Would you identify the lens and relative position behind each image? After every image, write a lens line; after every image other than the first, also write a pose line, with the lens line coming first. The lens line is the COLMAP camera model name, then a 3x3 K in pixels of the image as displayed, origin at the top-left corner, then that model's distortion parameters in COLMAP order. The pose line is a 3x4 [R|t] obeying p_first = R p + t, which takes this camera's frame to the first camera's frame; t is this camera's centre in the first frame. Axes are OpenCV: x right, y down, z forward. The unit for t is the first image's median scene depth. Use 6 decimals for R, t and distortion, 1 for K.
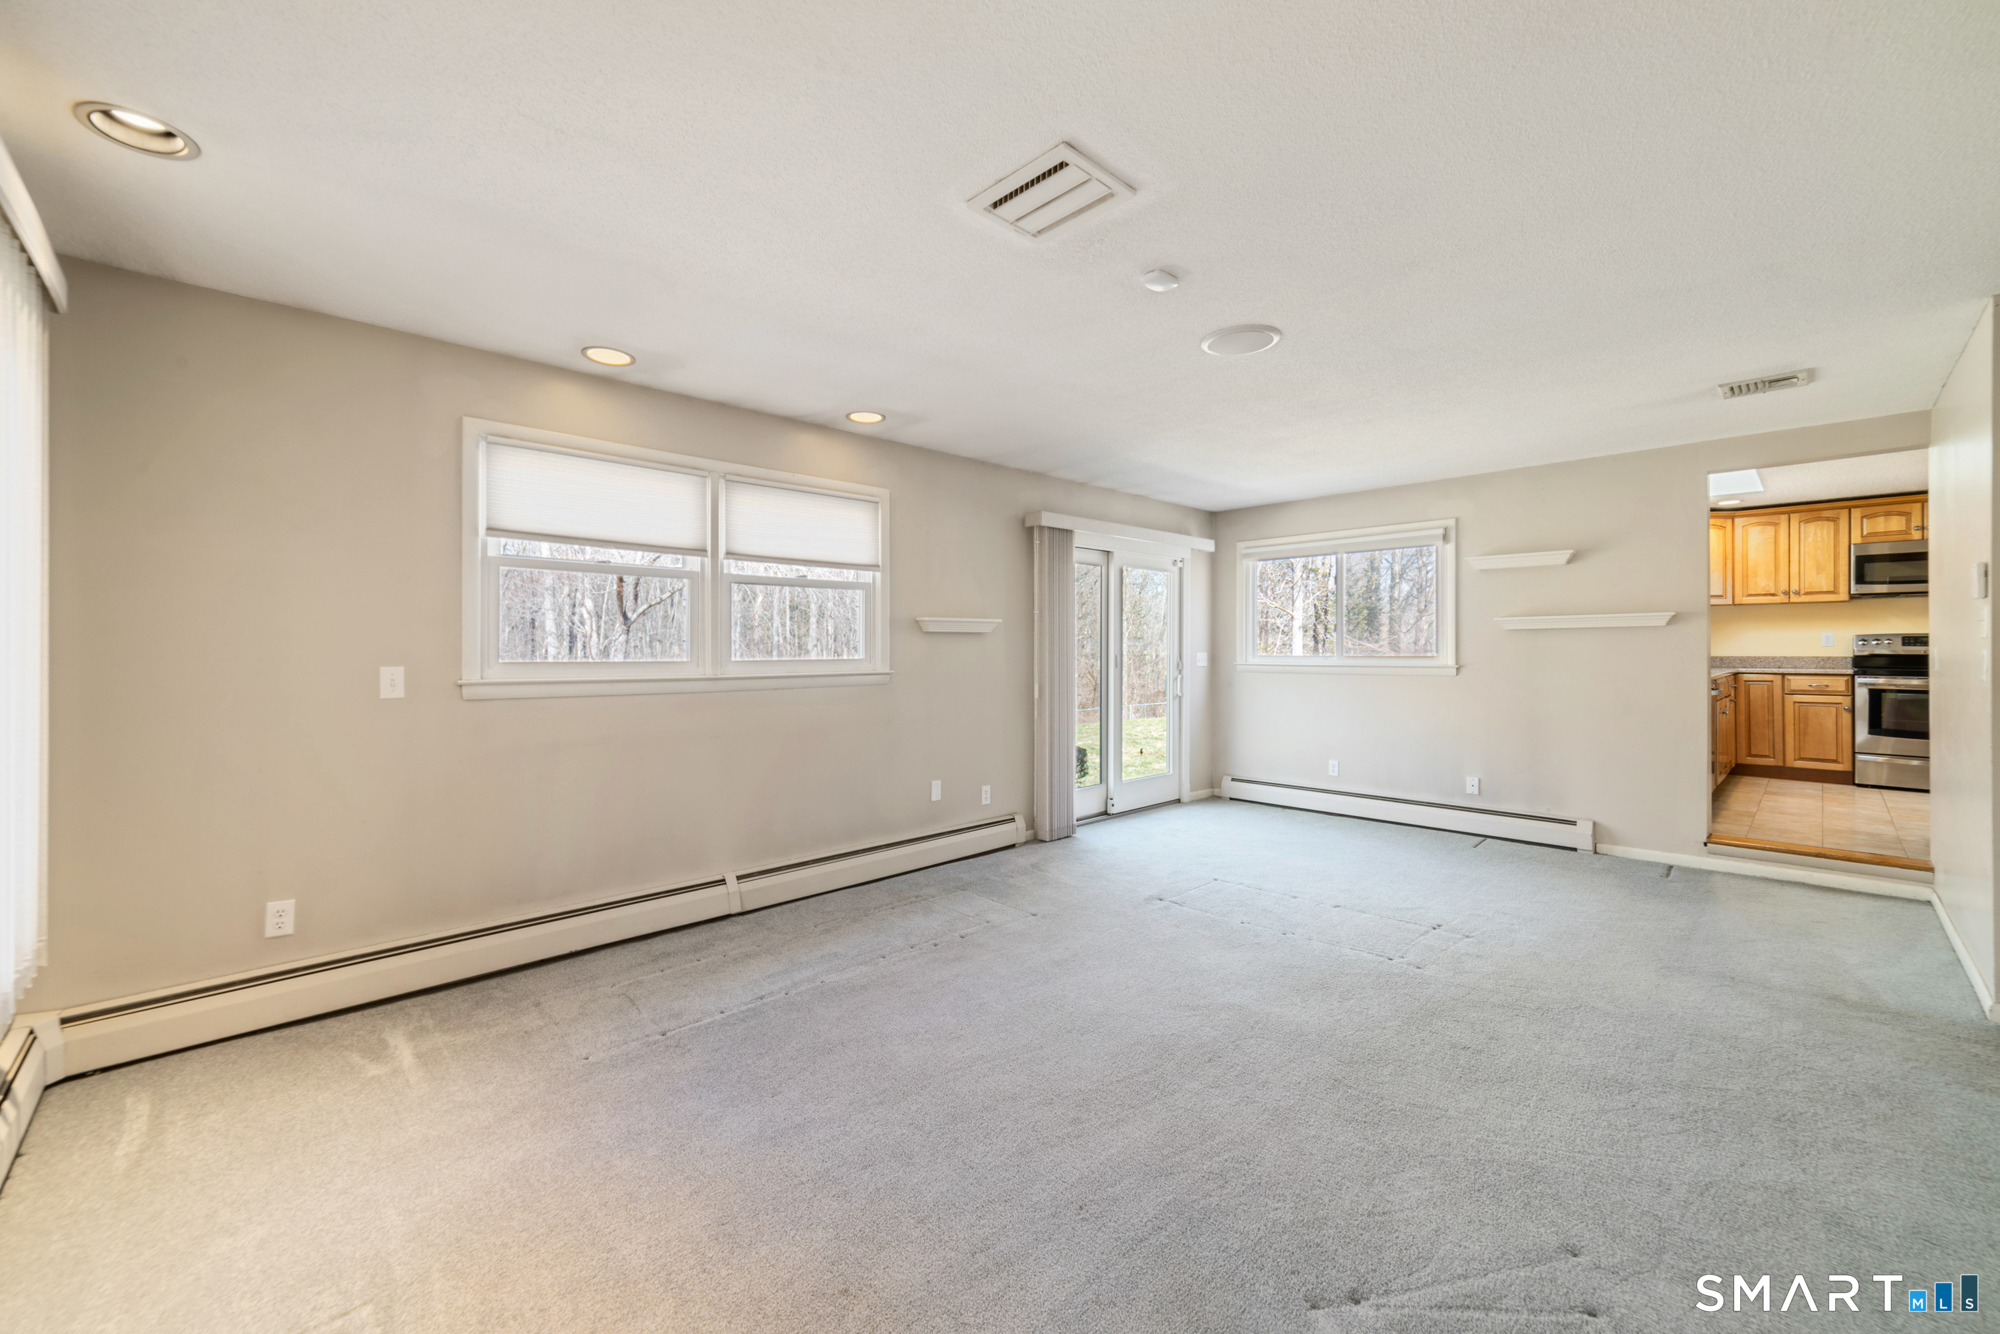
lens RADIAL K [[792.8, 0, 993.5], [0, 792.8, 645.0], [0, 0, 1]] dist [-0.010245, 0.005690]
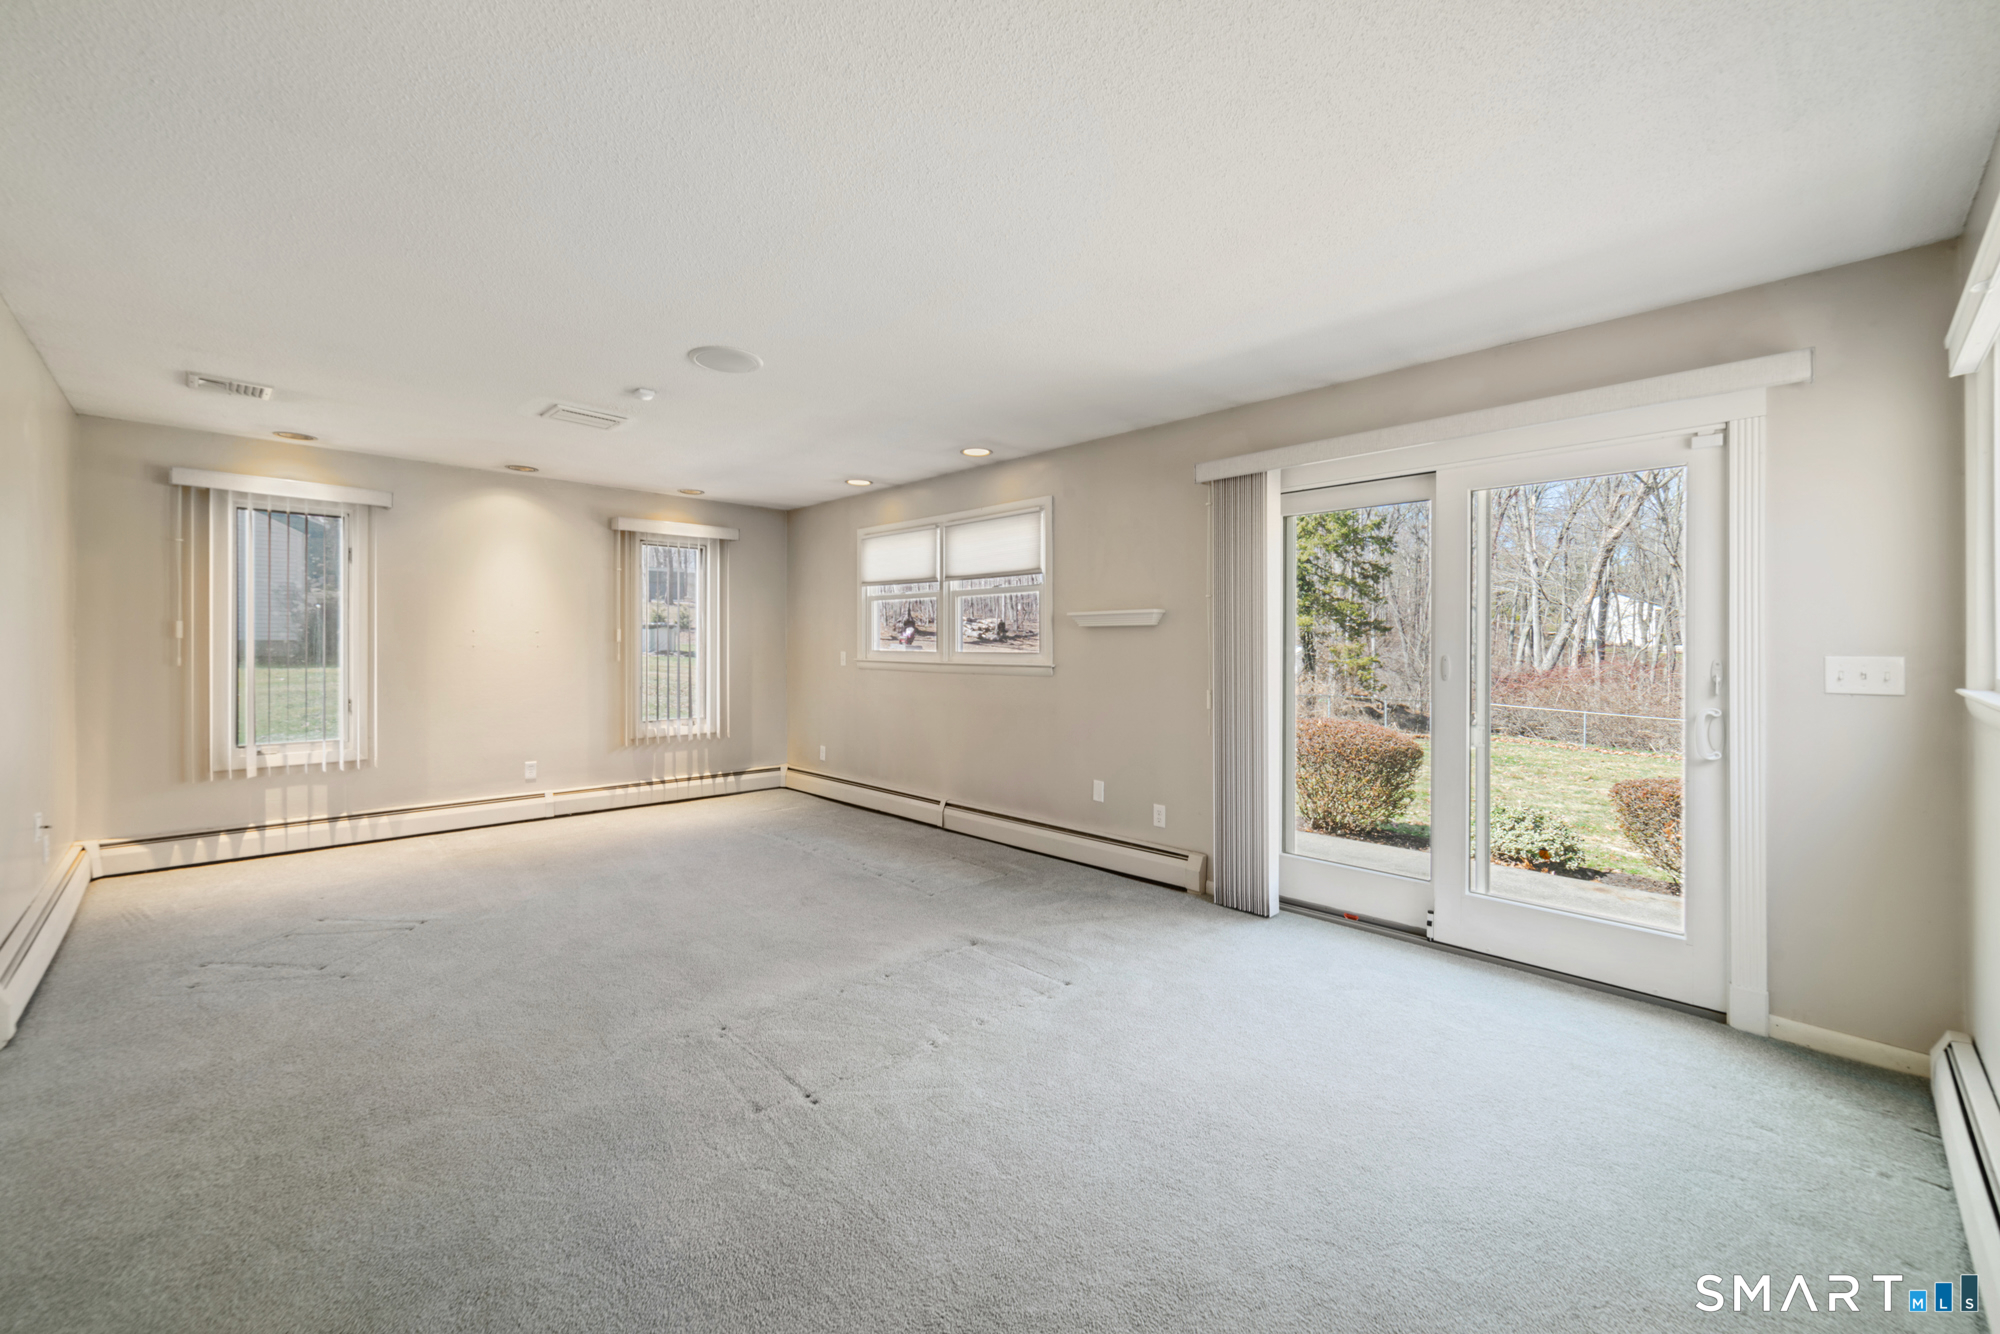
lens RADIAL K [[792.8, 0, 993.5], [0, 792.8, 645.0], [0, 0, 1]] dist [-0.010245, 0.005690]
pose [[0.003259, 0.002427, -0.999992, 0.628710], [0.002478, 0.999994, 0.002435, 0.002455], [0.999992, -0.002486, 0.003253, 0.612930]]
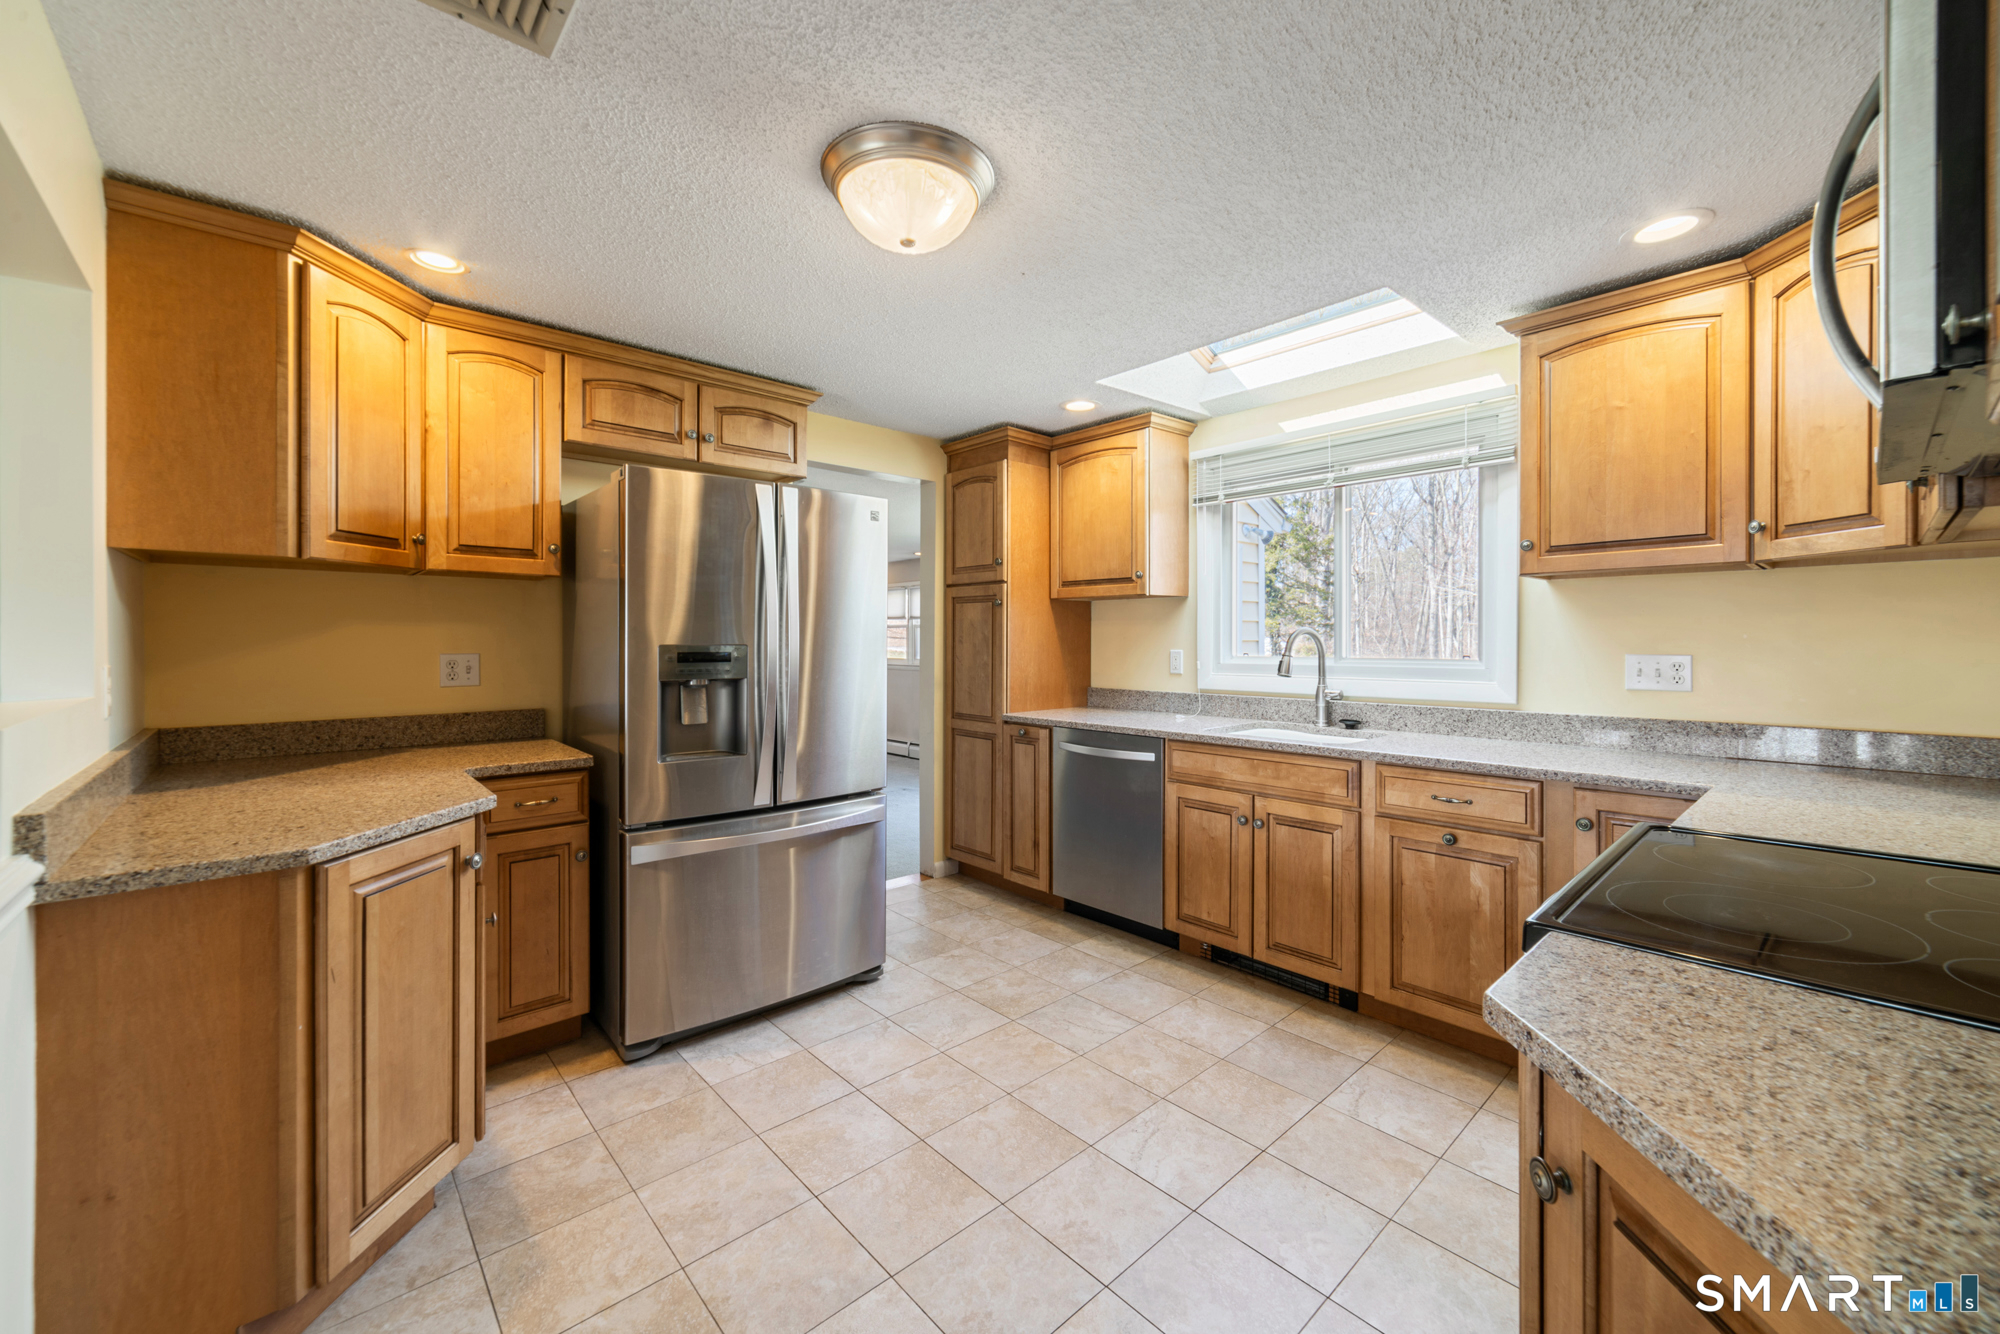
lens RADIAL K [[788.7, 0, 996.0], [0, 788.7, 643.8], [0, 0, 1]] dist [-0.000707, 0.002349]
pose [[-0.030003, 0.006657, -0.999528, 1.280195], [0.005306, 0.999965, 0.006501, -0.025143], [0.999536, -0.005108, -0.030037, 0.772276]]
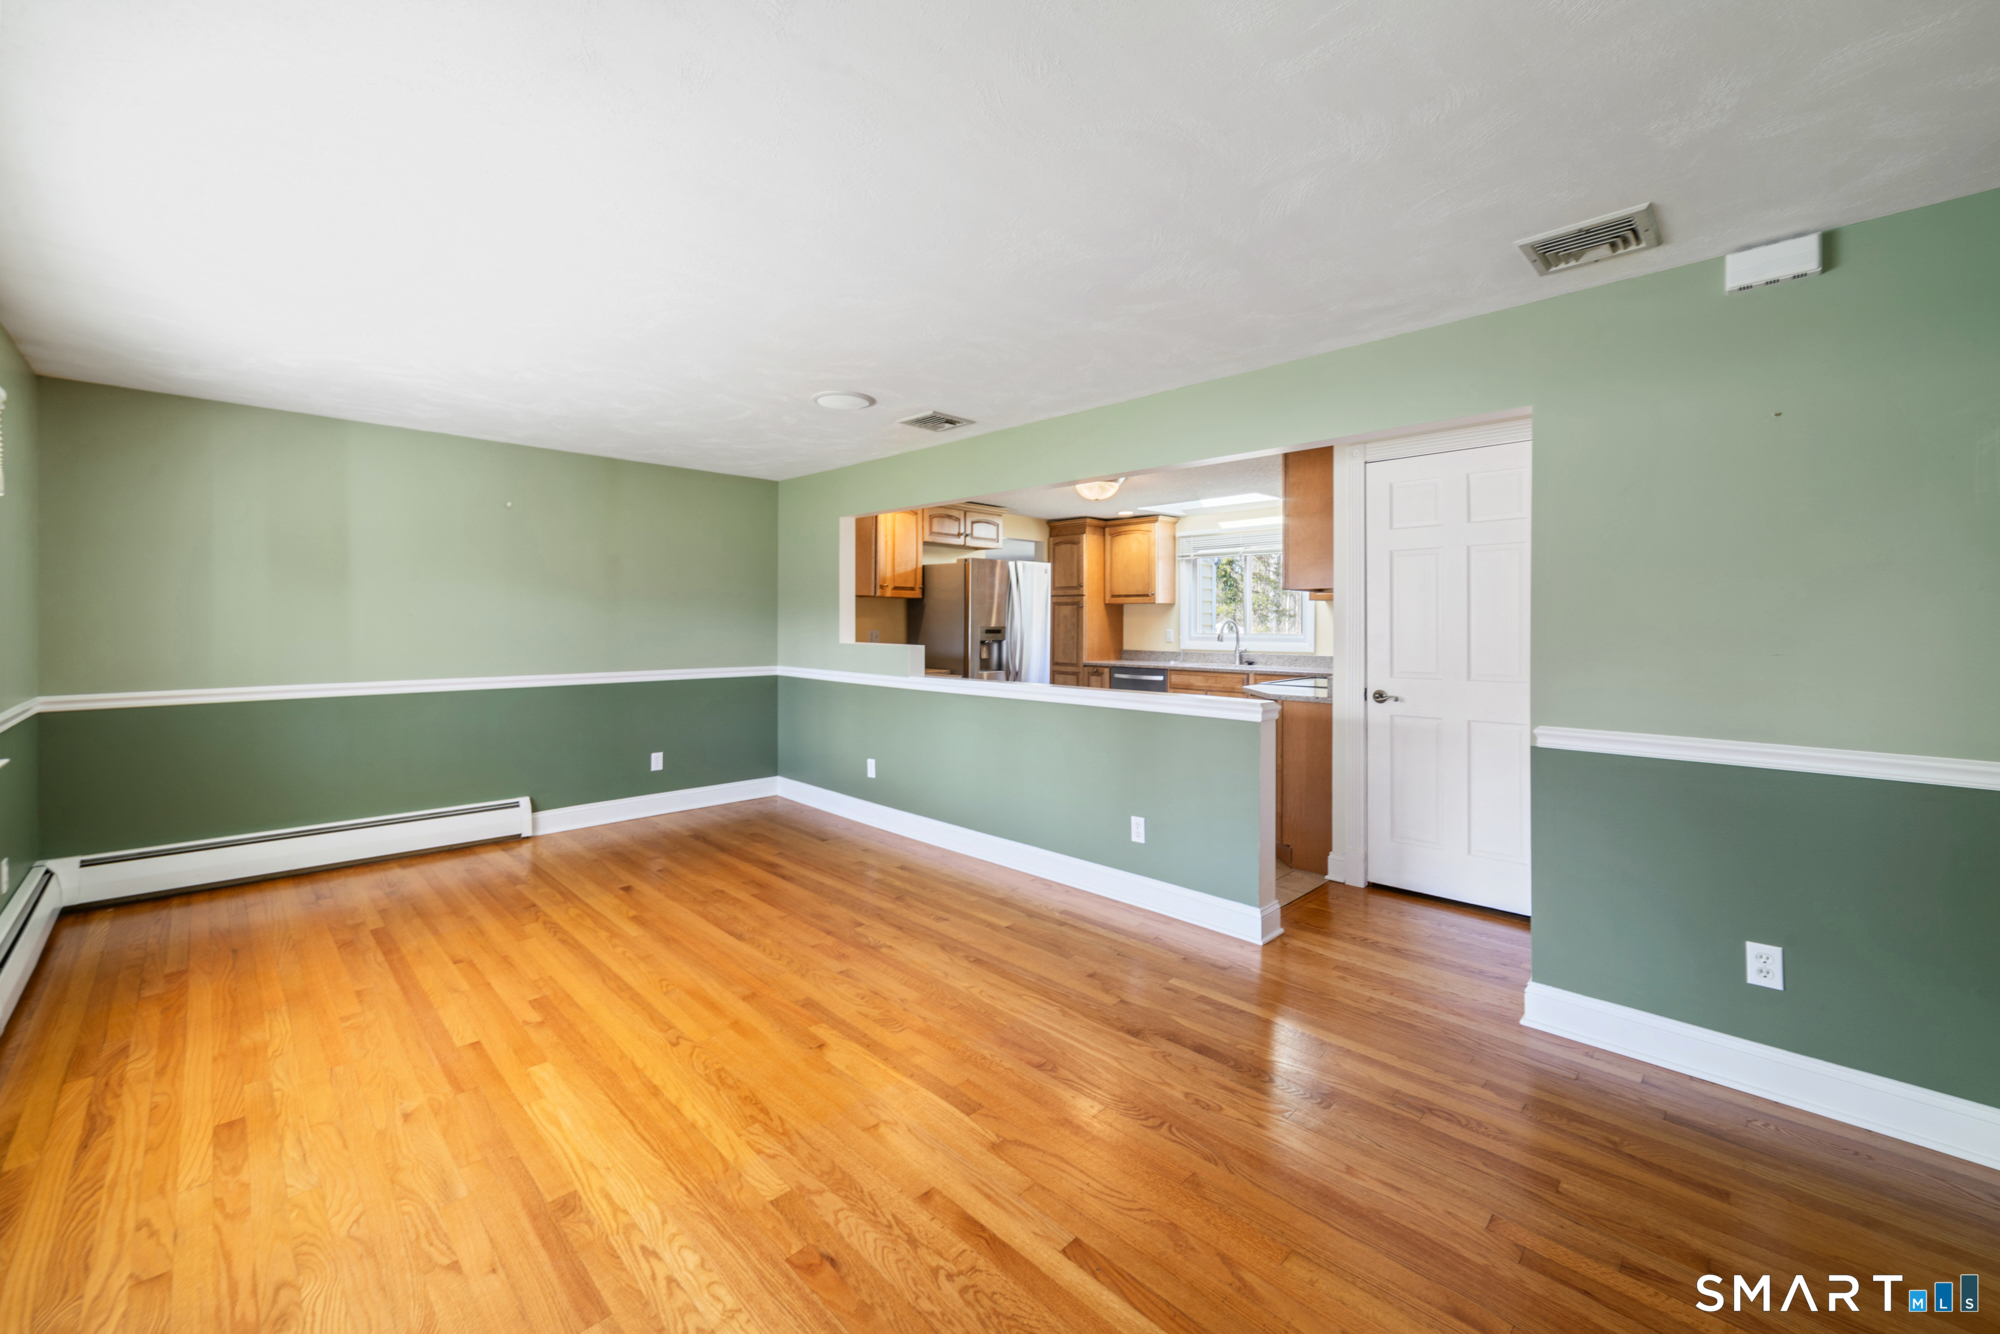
lens RADIAL K [[793.7, 0, 997.9], [0, 793.7, 615.8], [0, 0, 1]] dist [-0.001431, -0.000029]
pose [[0.020629, -0.005842, -0.999770, 1.873713], [0.001832, 0.999981, -0.005805, -0.030568], [0.999786, -0.001712, 0.020639, 0.607111]]
